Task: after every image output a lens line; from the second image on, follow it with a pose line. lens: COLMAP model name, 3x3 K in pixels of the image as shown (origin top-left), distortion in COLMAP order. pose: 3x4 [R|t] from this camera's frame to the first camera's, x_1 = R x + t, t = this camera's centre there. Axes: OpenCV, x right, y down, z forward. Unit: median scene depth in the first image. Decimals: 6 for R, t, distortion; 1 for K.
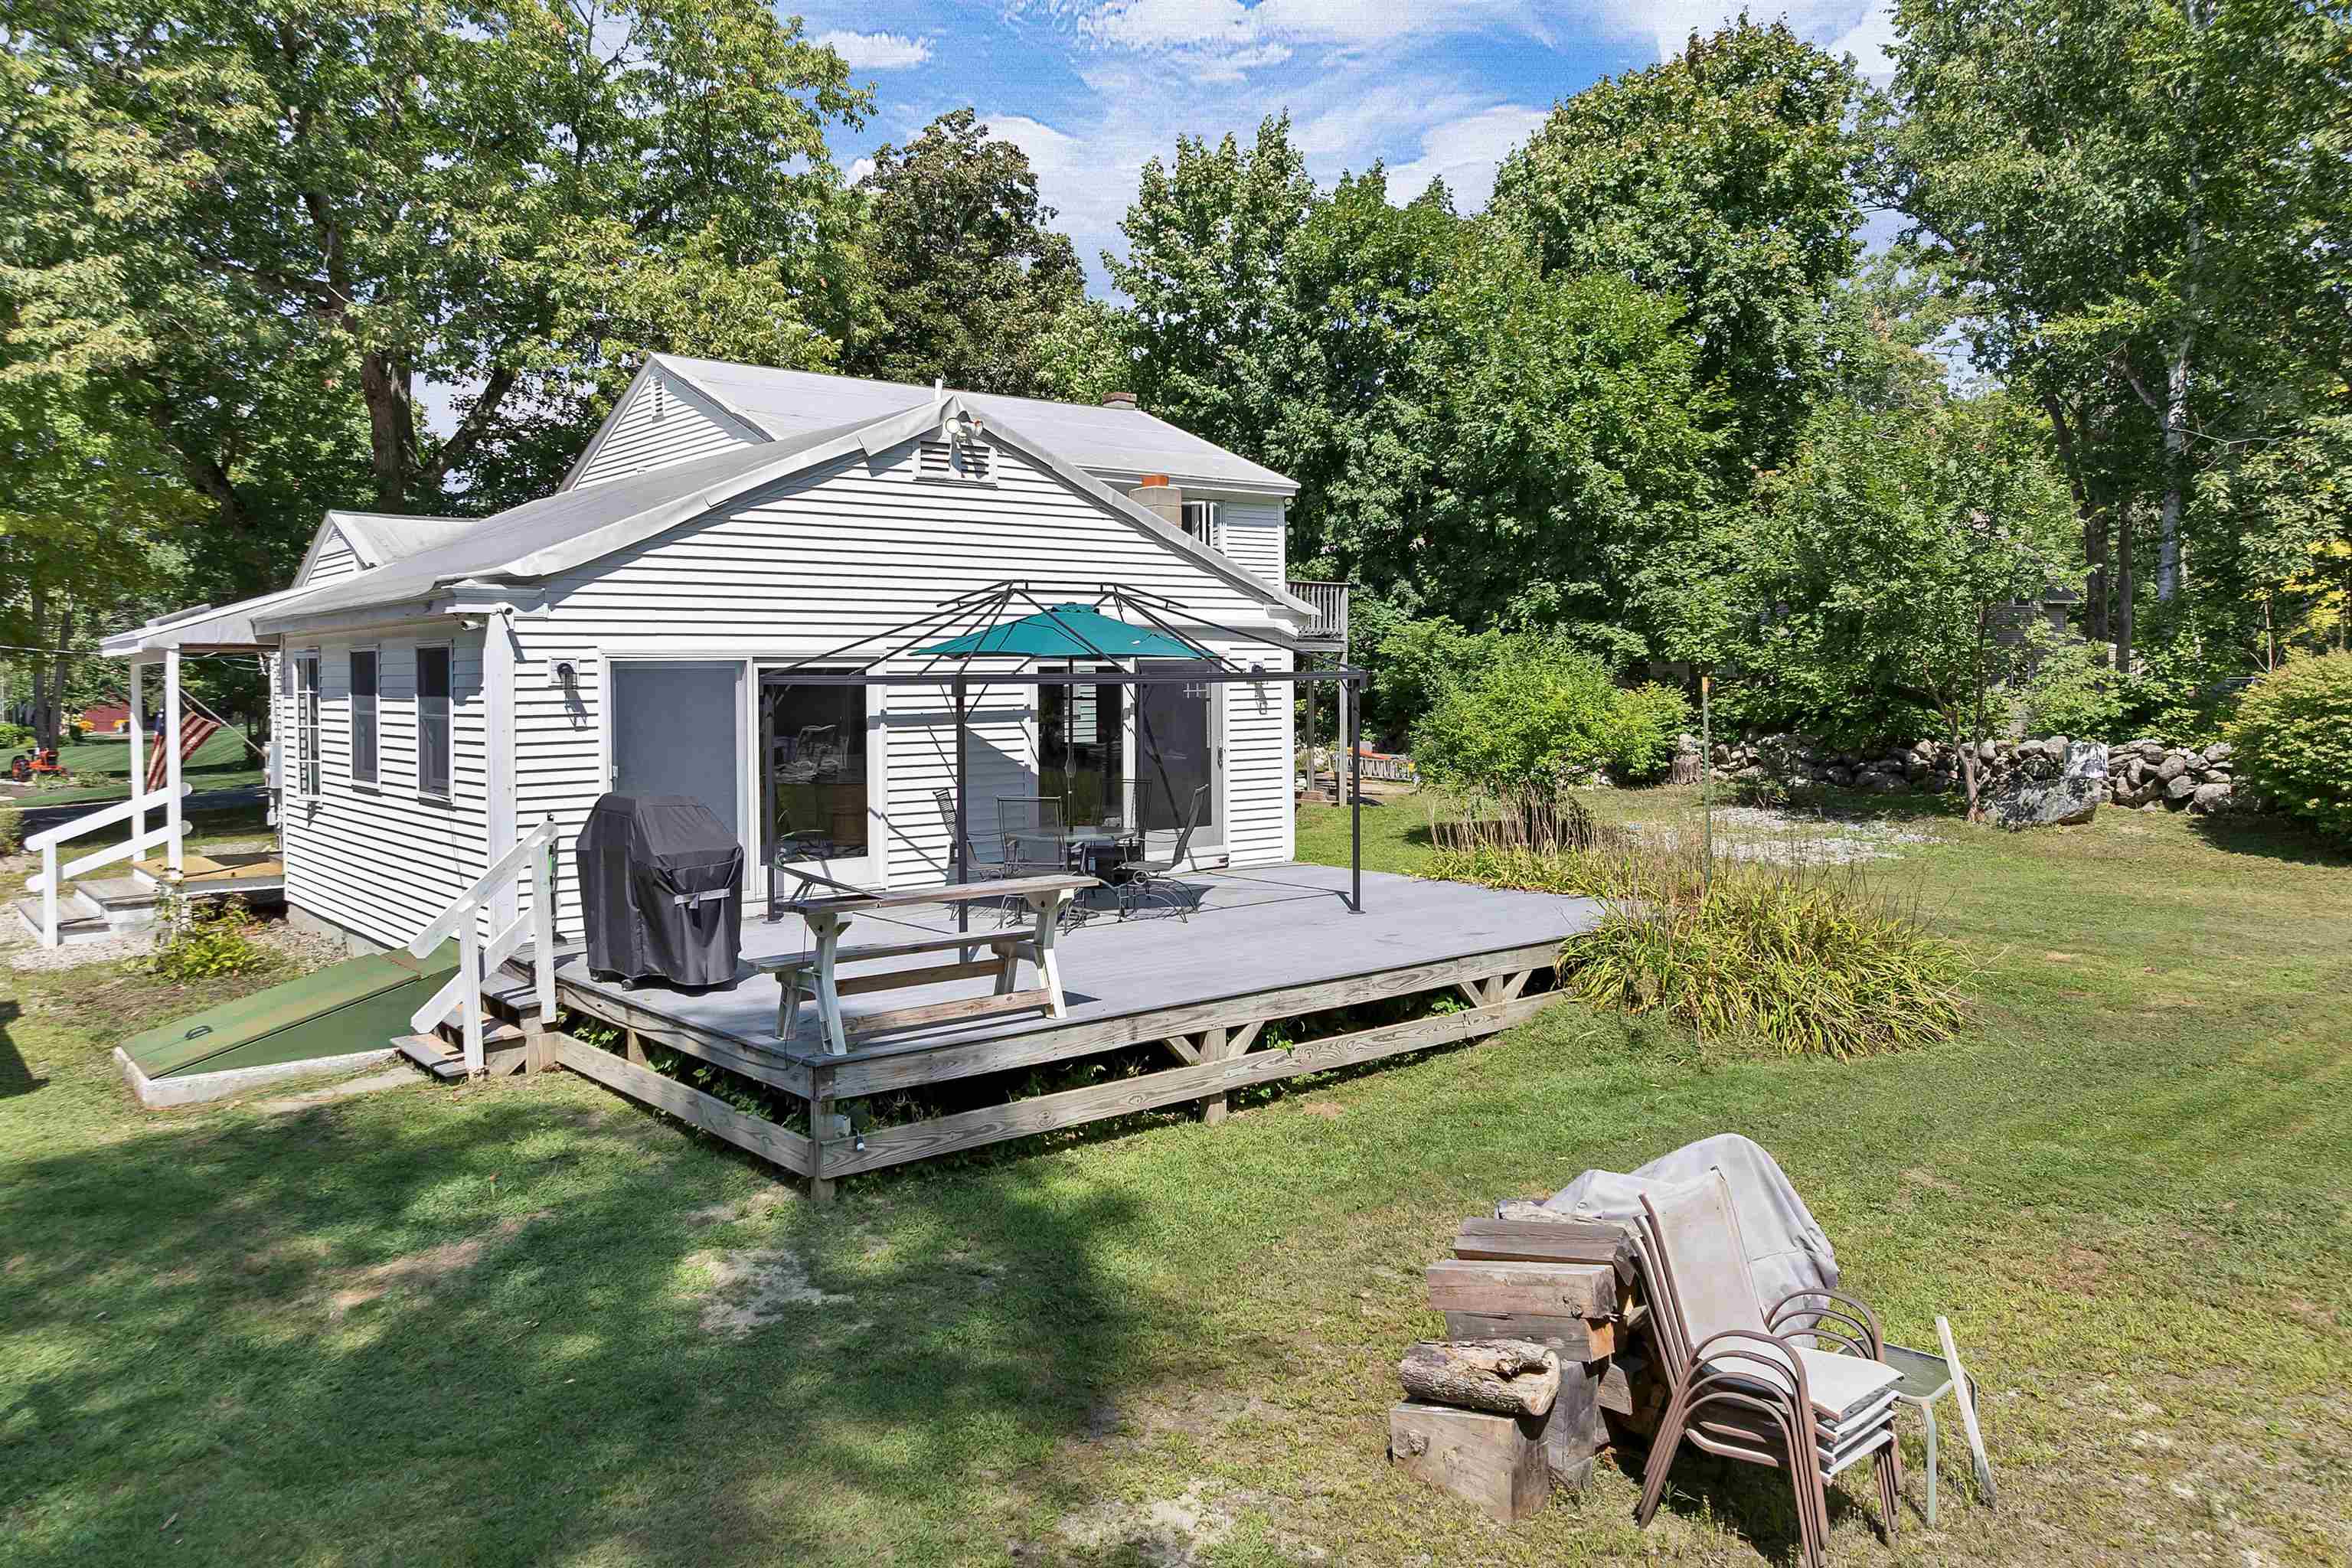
lens RADIAL K [[1681.9, 0, 1223.3], [0, 1681.9, 705.9], [0, 0, 1]] dist [-0.045323, 0.016981]
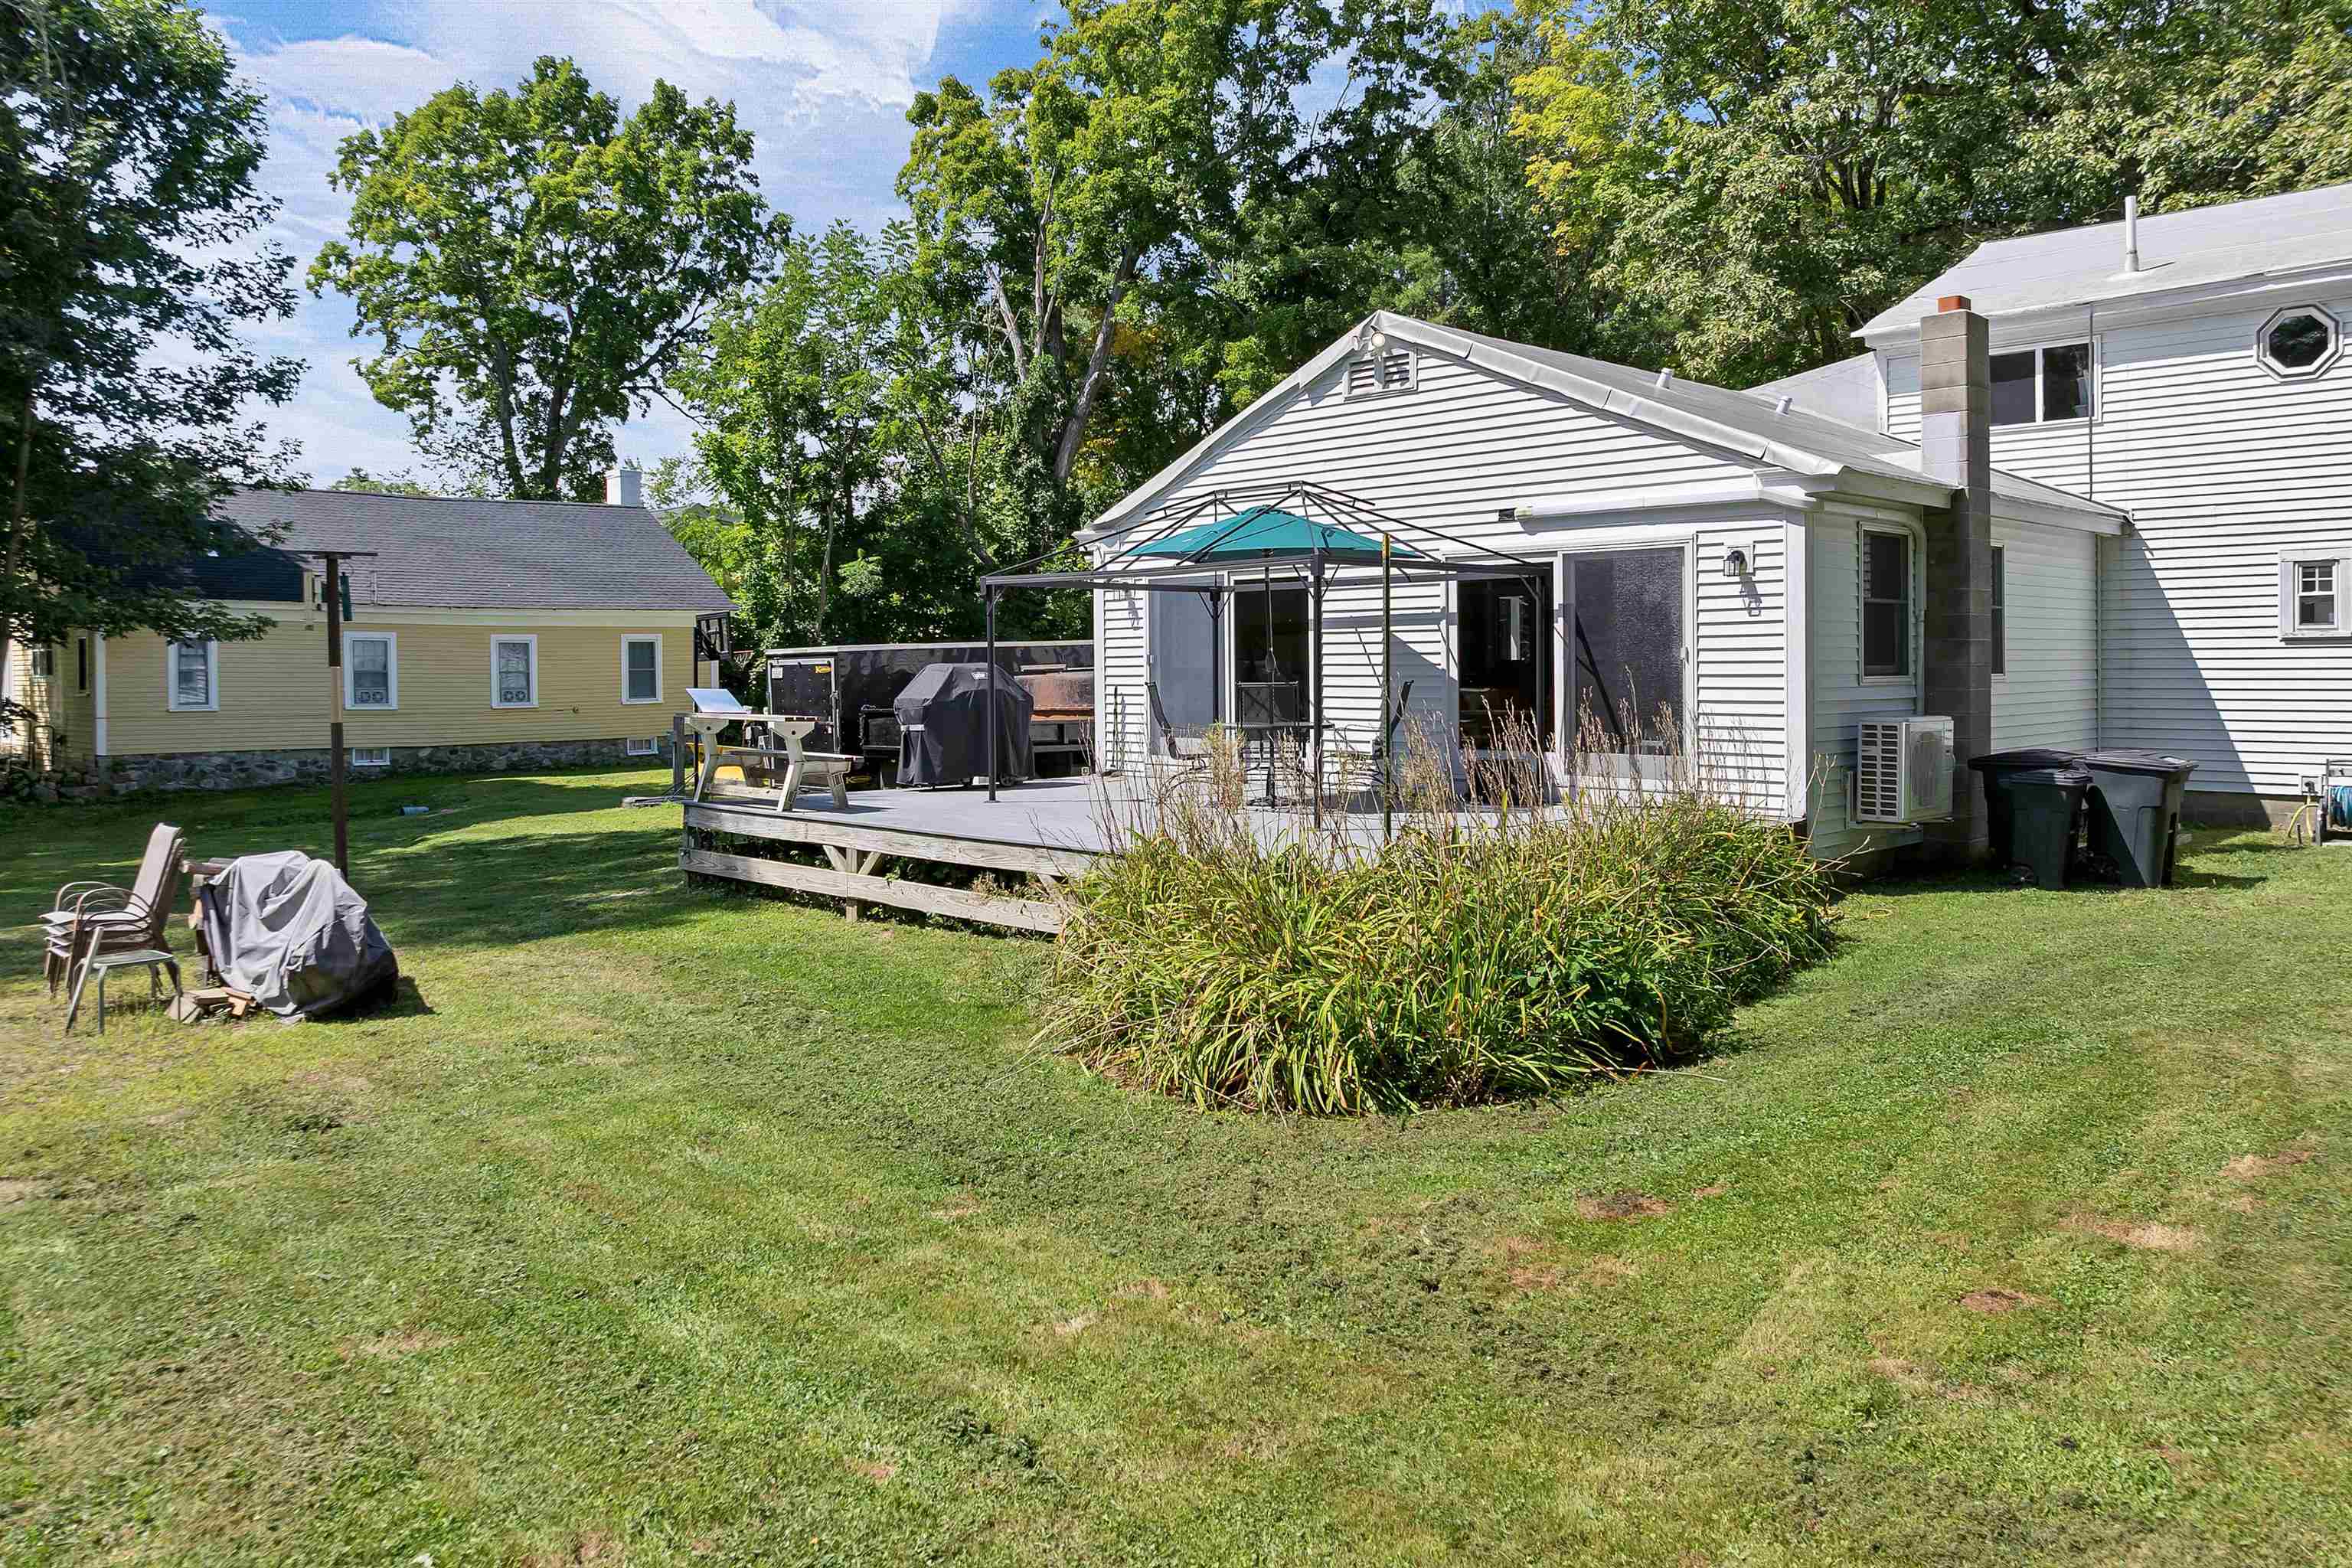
lens RADIAL K [[1681.9, 0, 1168.7], [0, 1681.9, 691.2], [0, 0, 1]] dist [-0.045323, 0.016981]
pose [[0.054706, 0.021203, -0.998277, 0.568874], [-0.016357, 0.999659, 0.020336, 0.020779], [0.998369, 0.015216, 0.055034, 0.526730]]
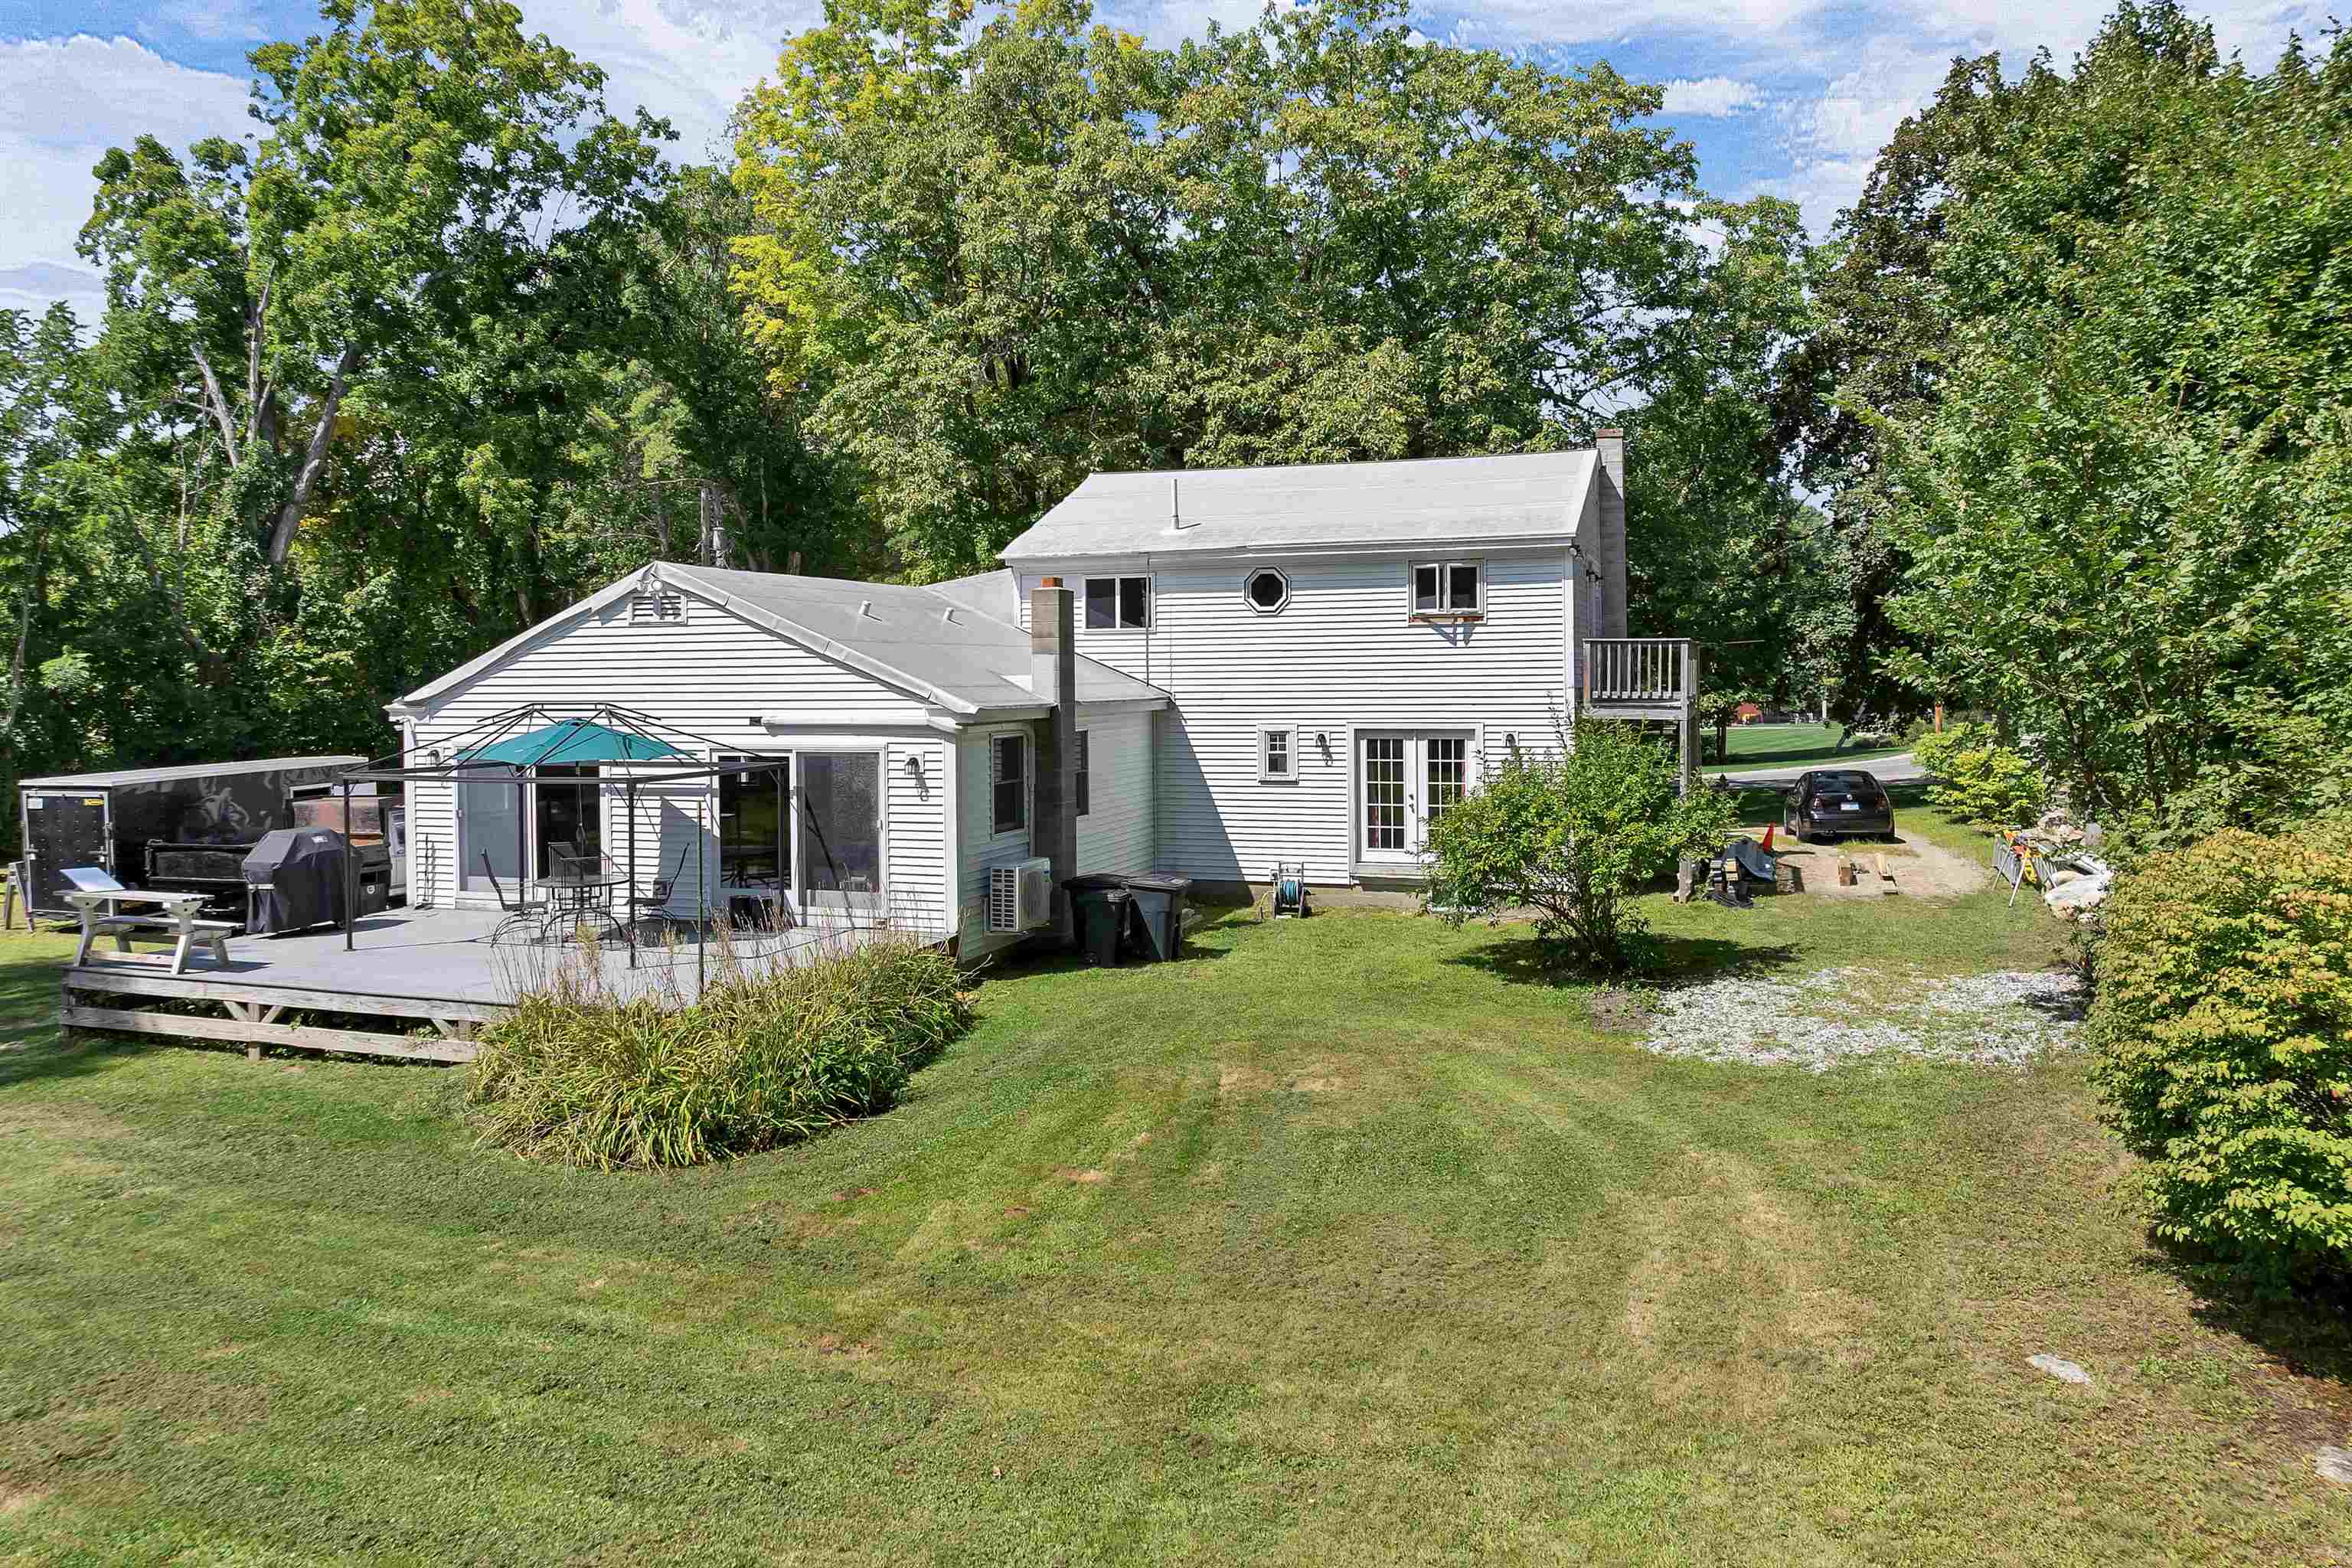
lens RADIAL K [[1681.9, 0, 1168.4], [0, 1681.9, 688.9], [0, 0, 1]] dist [-0.045323, 0.016981]
pose [[0.500497, 0.007587, -0.865705, 0.818666], [-0.014866, 0.999889, 0.000169, -0.055196], [0.865611, 0.012785, 0.500555, 0.433240]]
